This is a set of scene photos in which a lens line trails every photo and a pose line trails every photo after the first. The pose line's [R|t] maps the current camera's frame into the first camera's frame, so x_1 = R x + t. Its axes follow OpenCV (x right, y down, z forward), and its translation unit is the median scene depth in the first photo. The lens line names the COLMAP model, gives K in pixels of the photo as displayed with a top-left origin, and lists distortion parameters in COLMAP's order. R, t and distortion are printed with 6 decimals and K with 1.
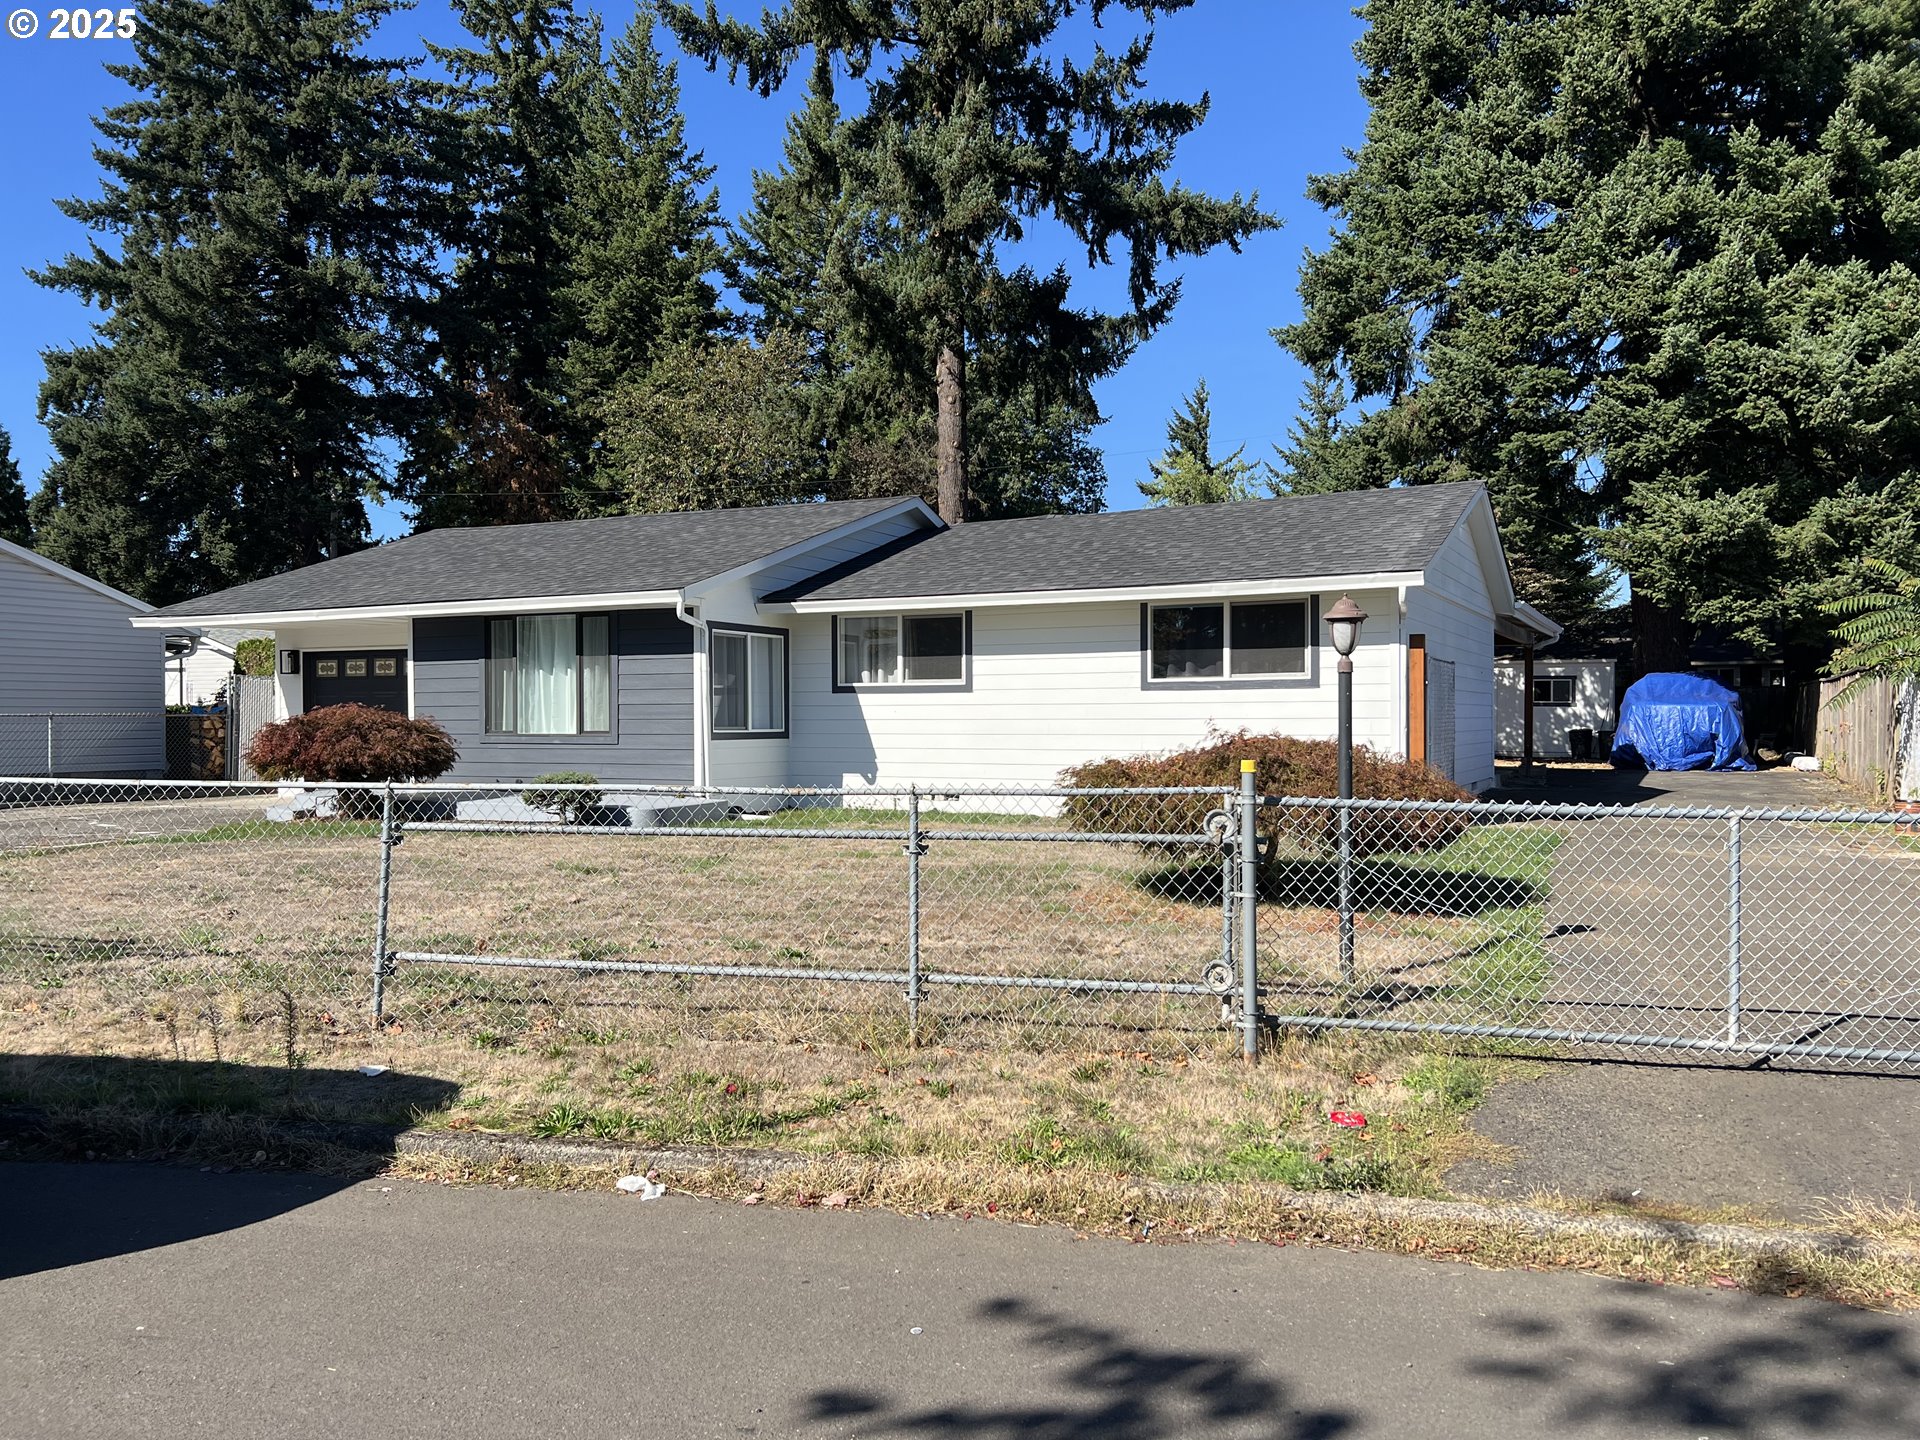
lens RADIAL K [[1443.2, 0, 962.7], [0, 1443.2, 745.2], [0, 0, 1]] dist [0.049323, -0.037347]
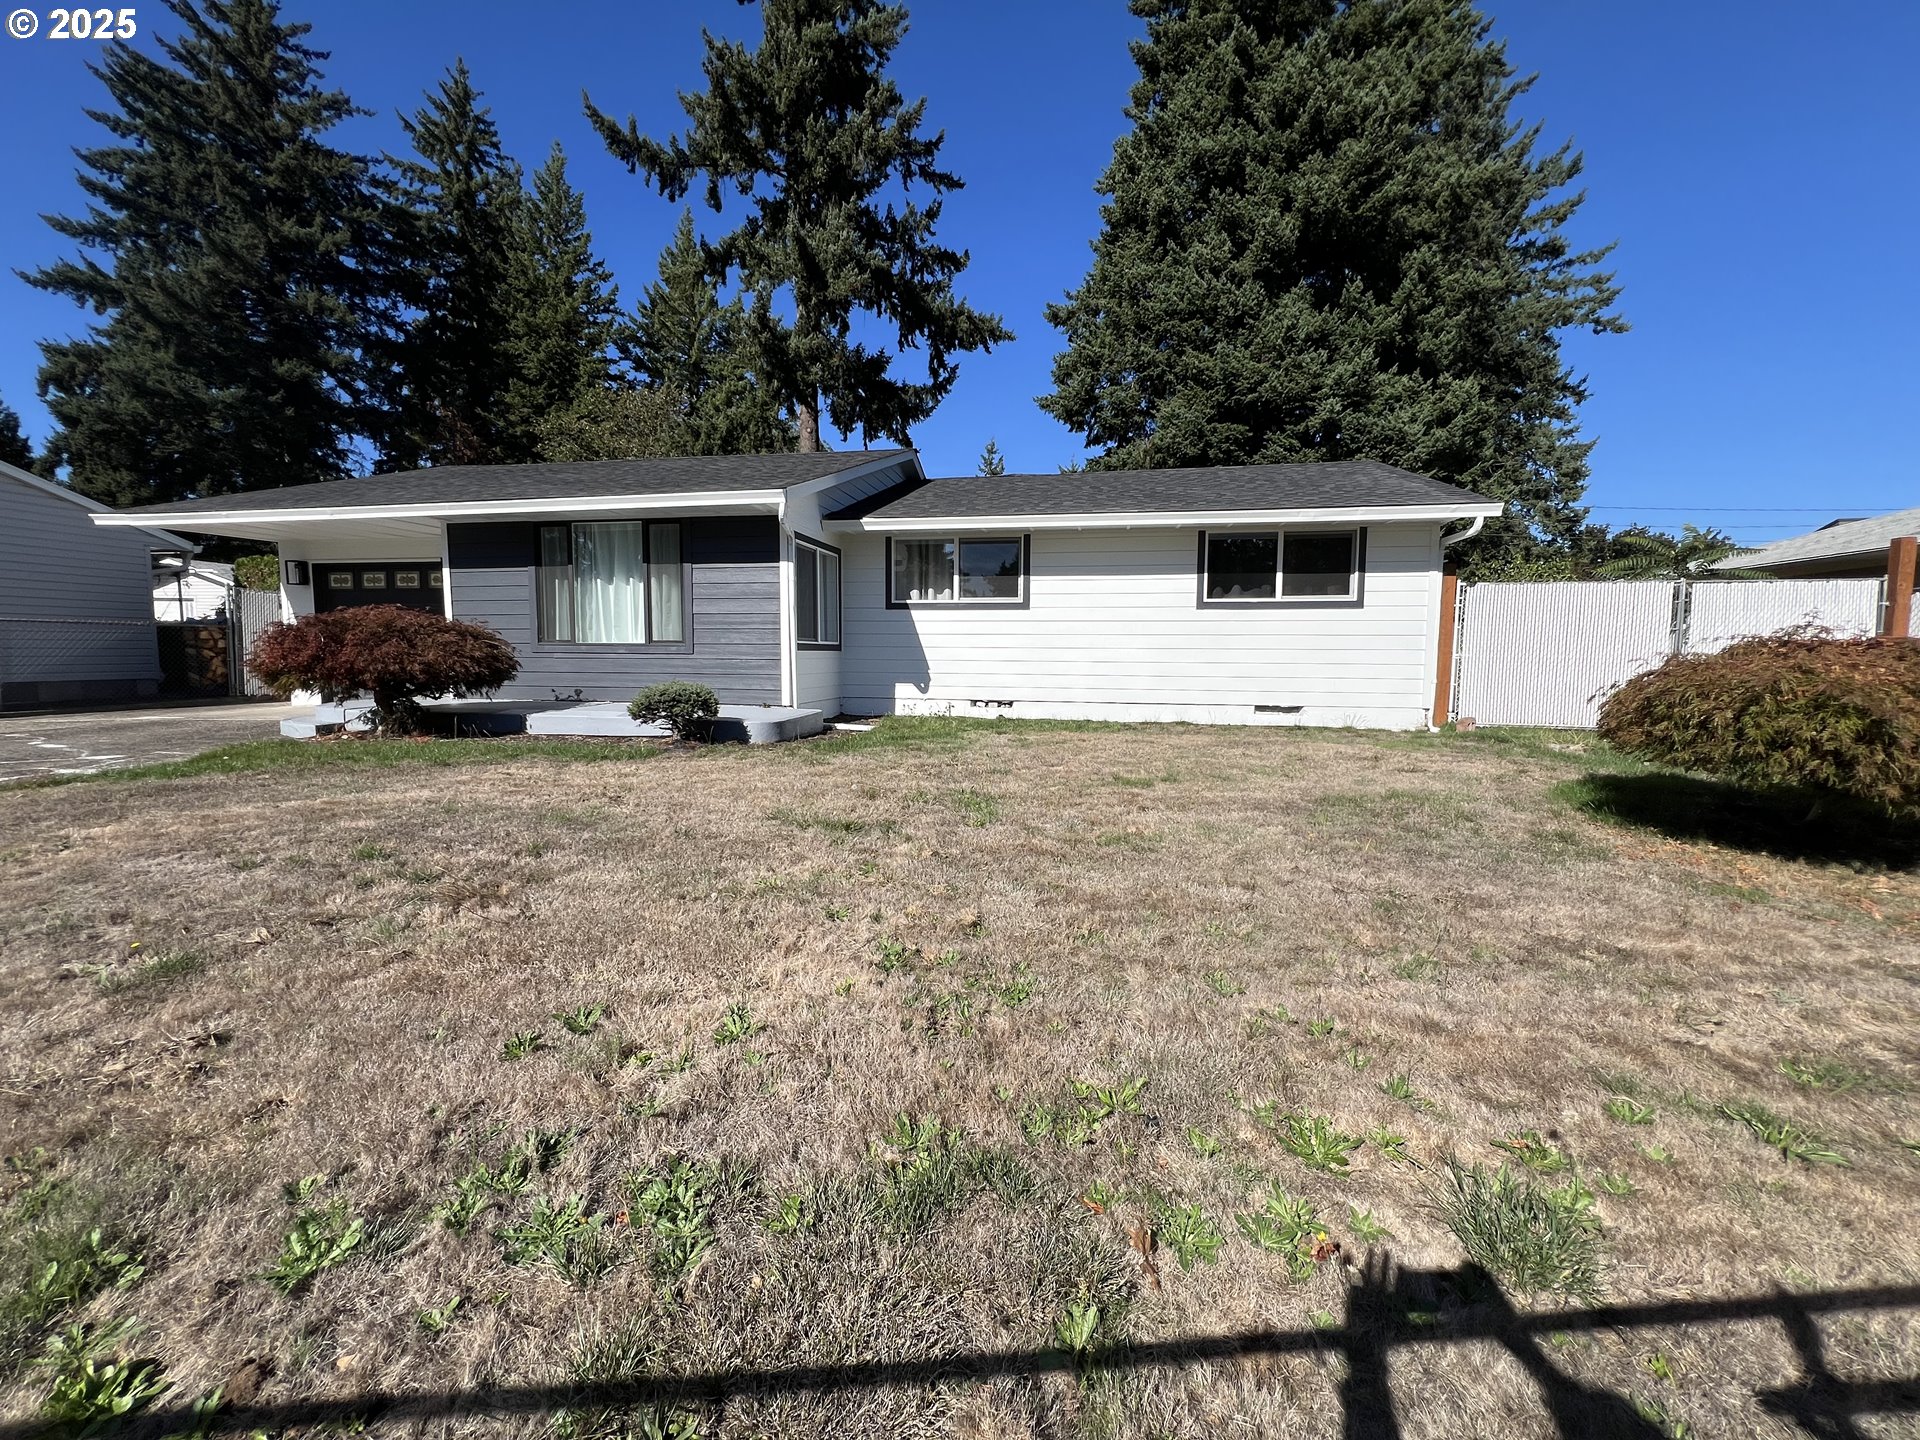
lens RADIAL K [[768.1, 0, 961.9], [0, 768.1, 726.4], [0, 0, 1]] dist [-0.000586, 0.000516]
pose [[0.960316, -0.017553, 0.278361, -0.104114], [-0.004309, 0.996965, 0.077733, 0.003672], [-0.278880, -0.075848, 0.957326, 0.217159]]
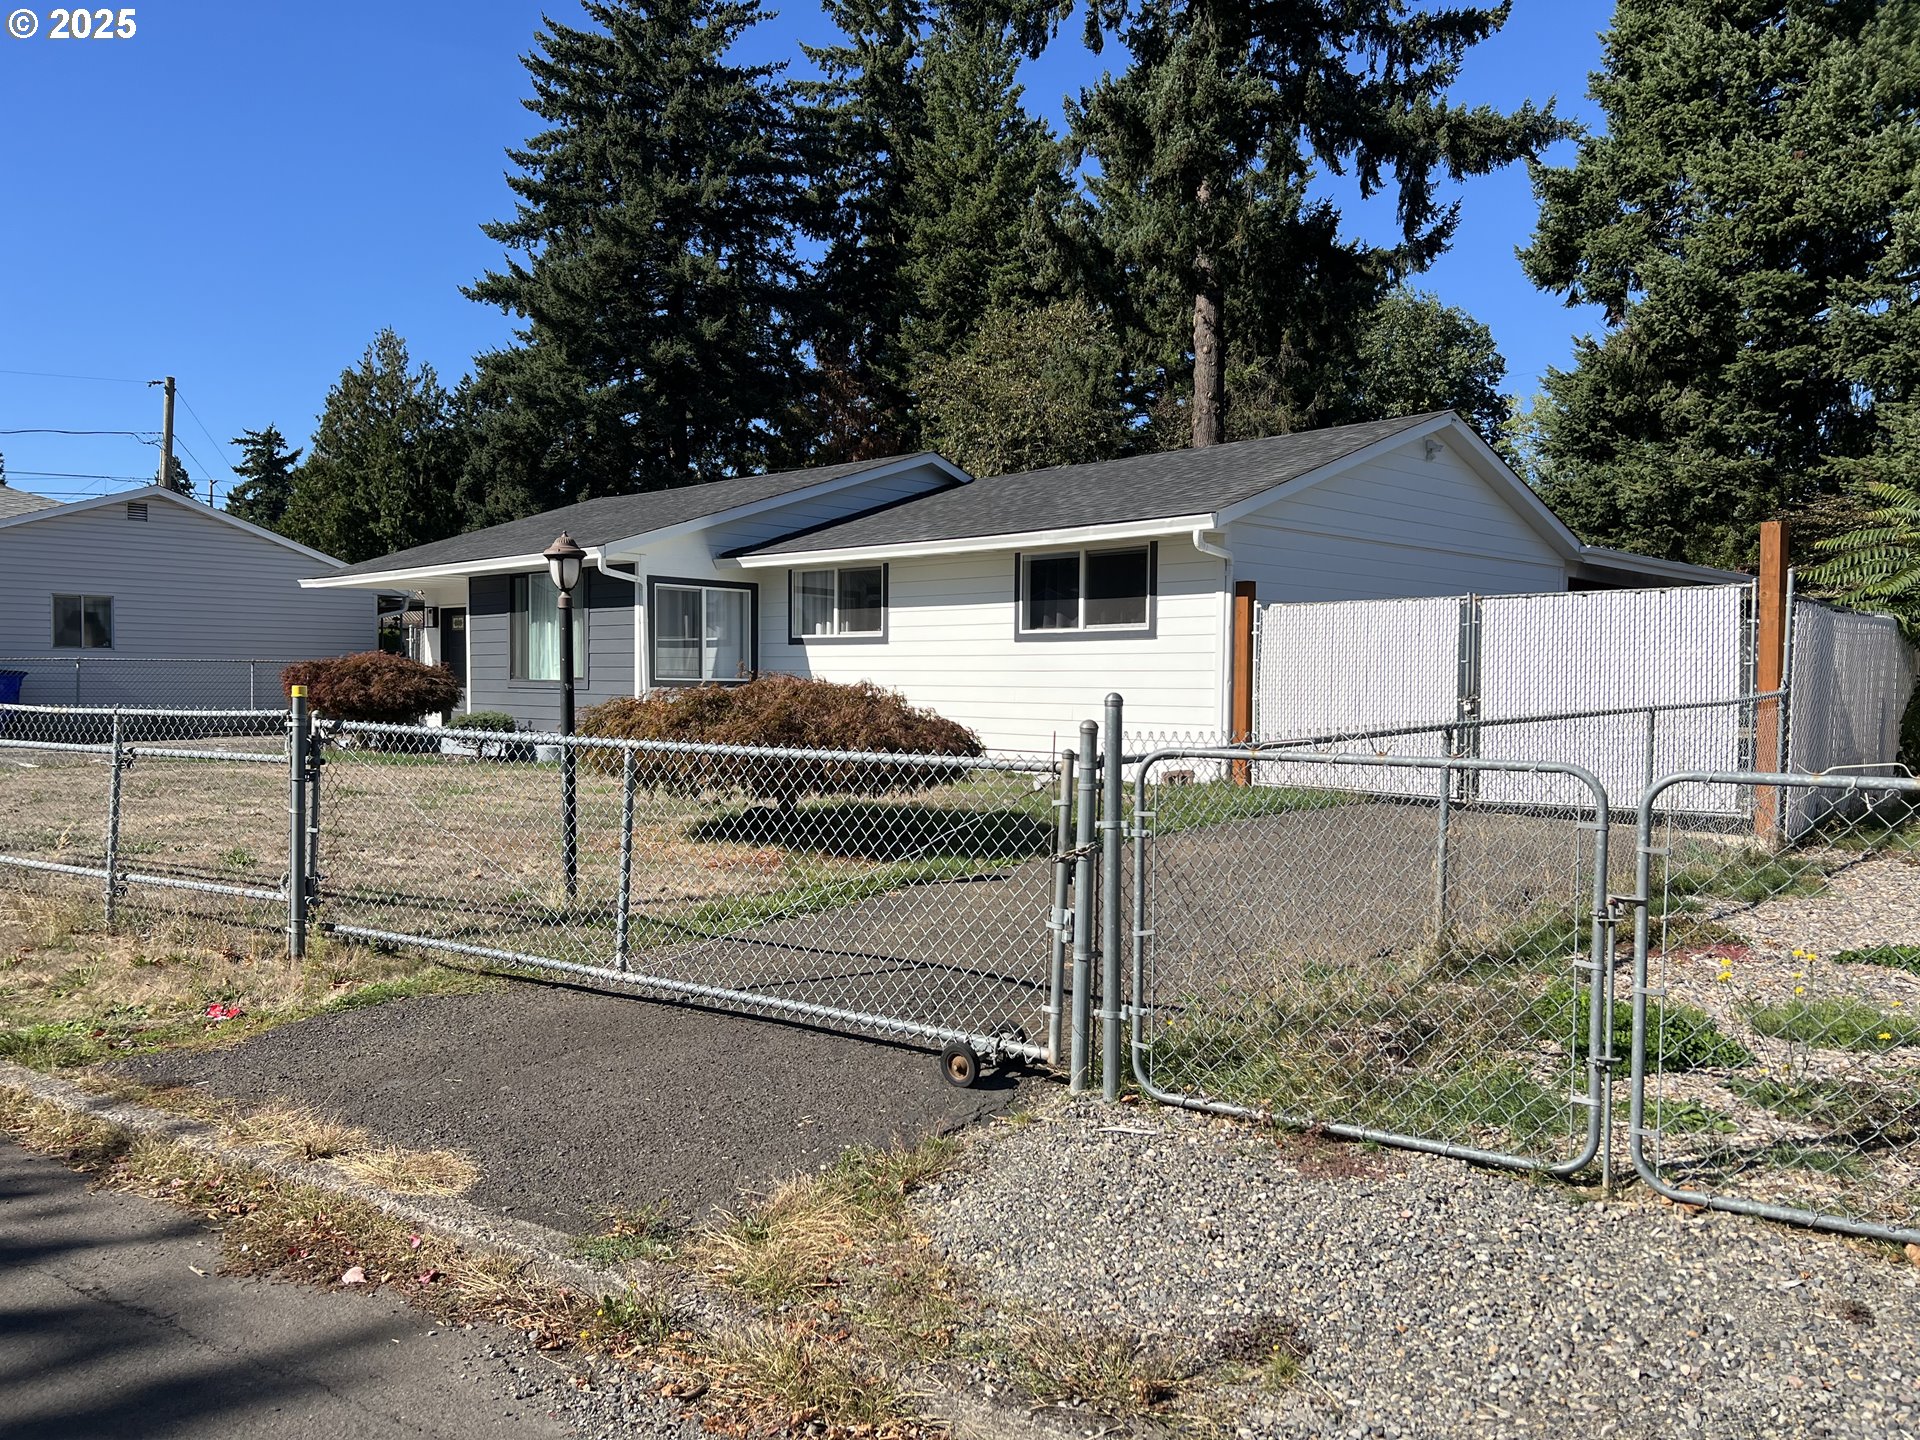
lens RADIAL K [[1443.2, 0, 971.7], [0, 1443.2, 737.5], [0, 0, 1]] dist [0.049323, -0.037347]
pose [[0.950571, 0.023137, -0.309645, 0.187398], [-0.016965, 0.999600, 0.022610, 0.002516], [0.310044, -0.016239, 0.950583, 0.026067]]
